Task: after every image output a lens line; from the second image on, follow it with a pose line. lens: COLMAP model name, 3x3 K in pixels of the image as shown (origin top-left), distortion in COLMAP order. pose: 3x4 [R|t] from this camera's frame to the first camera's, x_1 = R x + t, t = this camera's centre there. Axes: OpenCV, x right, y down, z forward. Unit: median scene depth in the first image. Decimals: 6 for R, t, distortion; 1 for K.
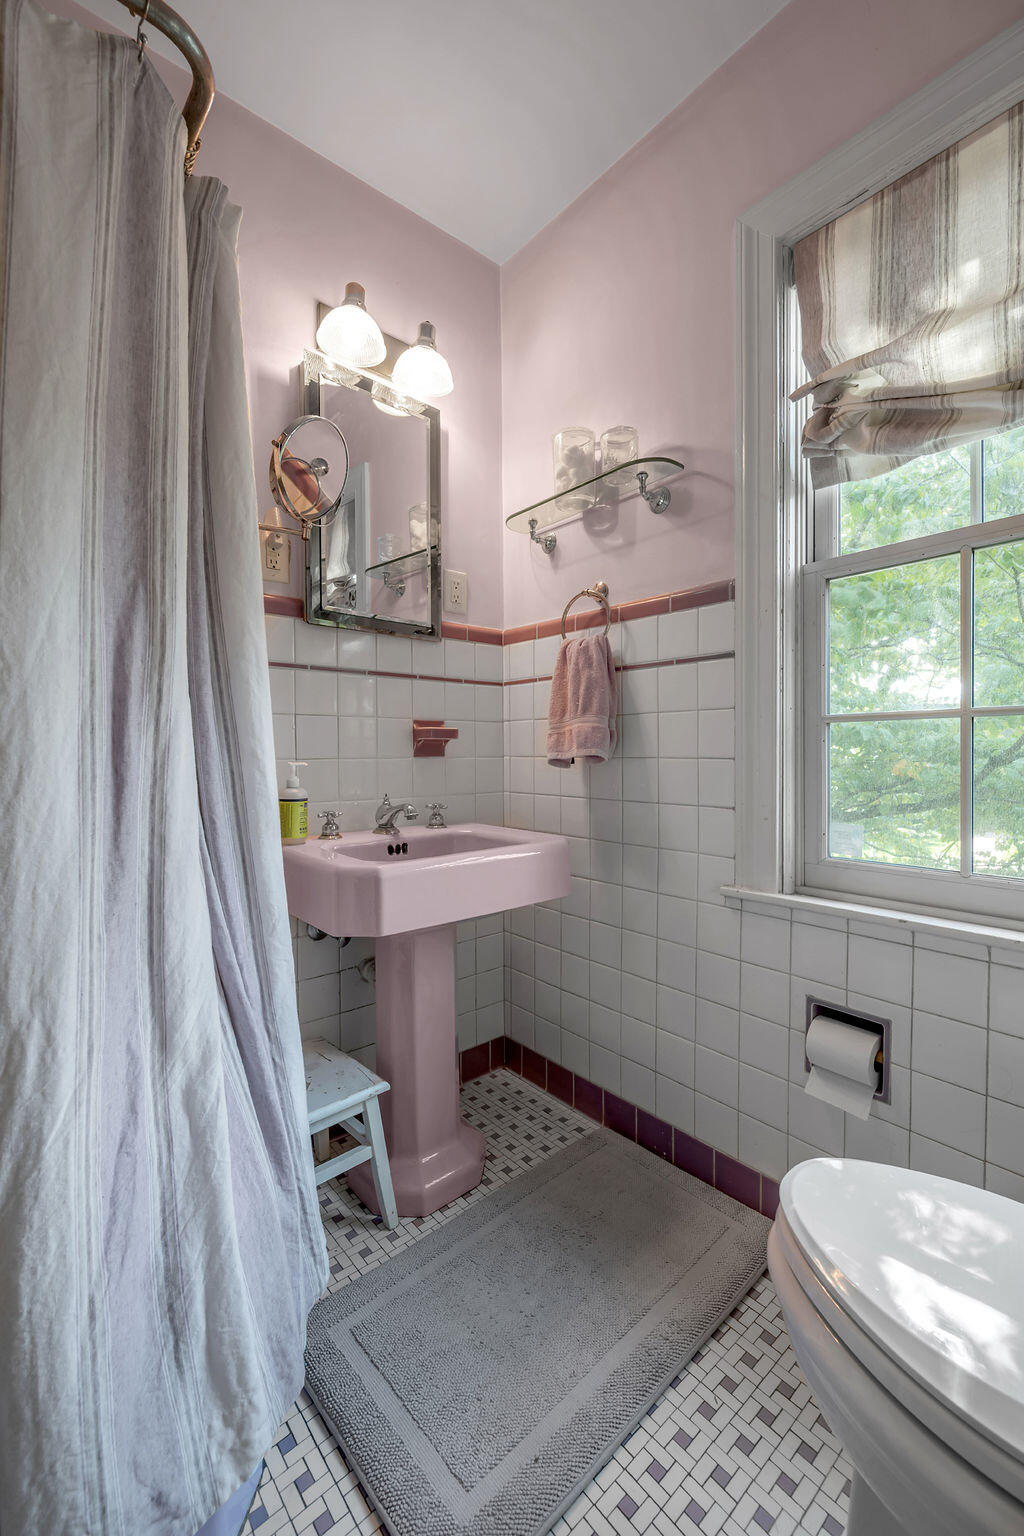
lens RADIAL K [[614.2, 0, 508.9], [0, 614.2, 770.7], [0, 0, 1]] dist [-0.015461, -0.000018]
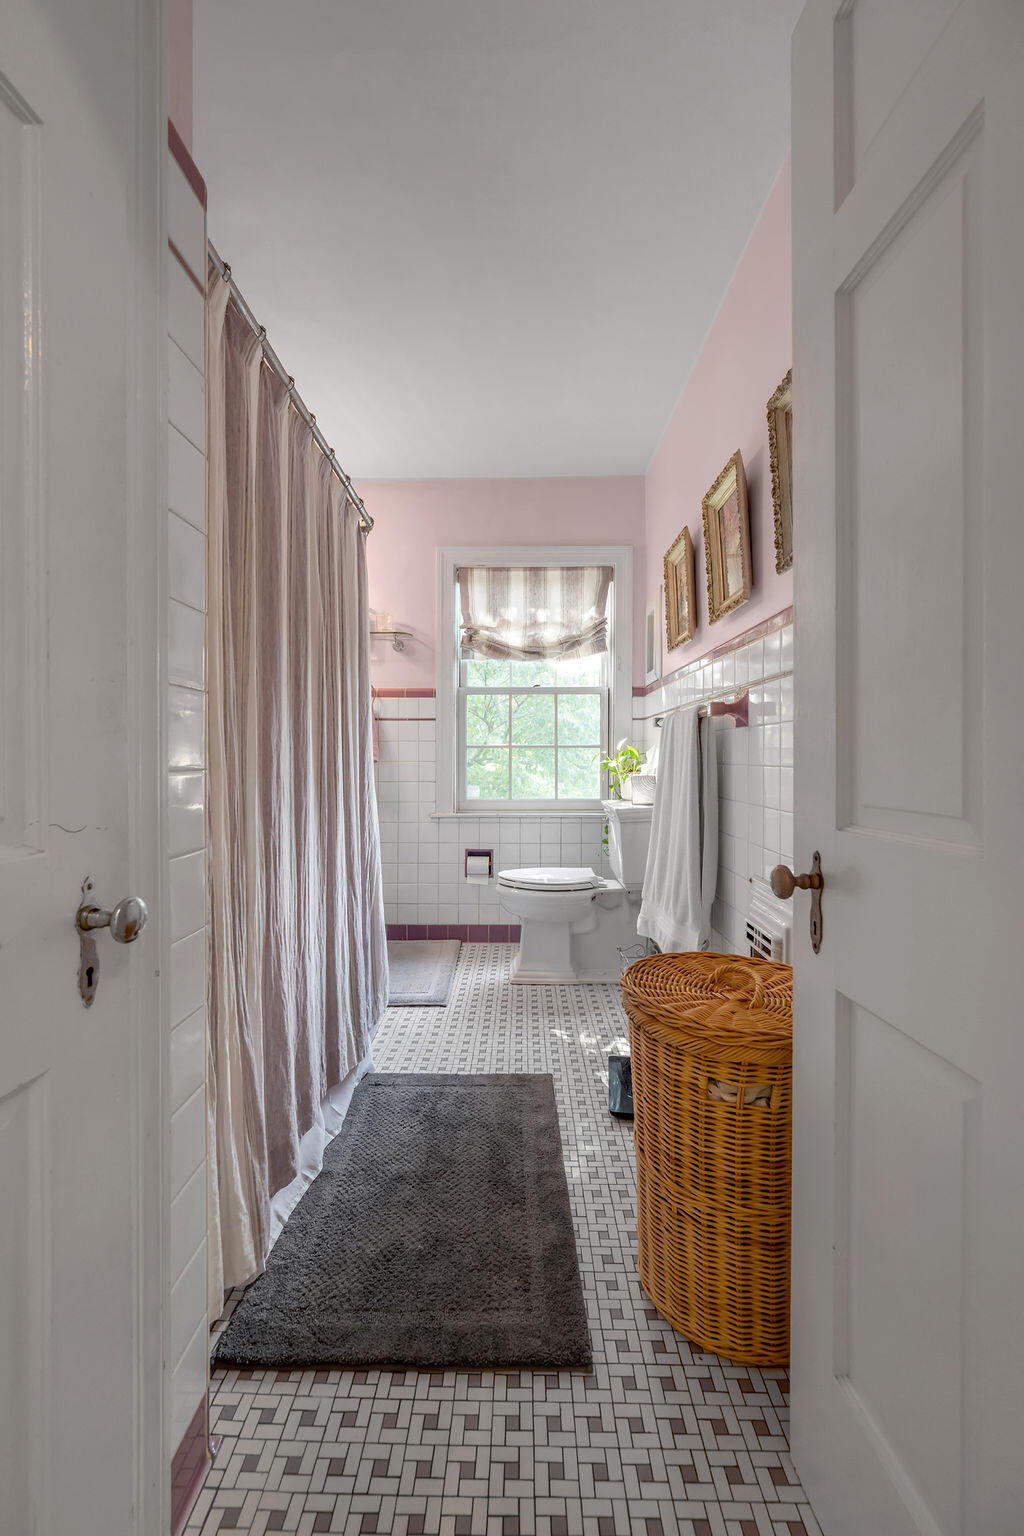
lens RADIAL K [[614.2, 0, 508.9], [0, 614.2, 770.7], [0, 0, 1]] dist [-0.015461, -0.000018]
pose [[0.651383, -0.004678, 0.758735, -1.460084], [0.010869, 0.999936, -0.003166, 0.031345], [-0.758672, 0.010309, 0.651392, -0.928929]]
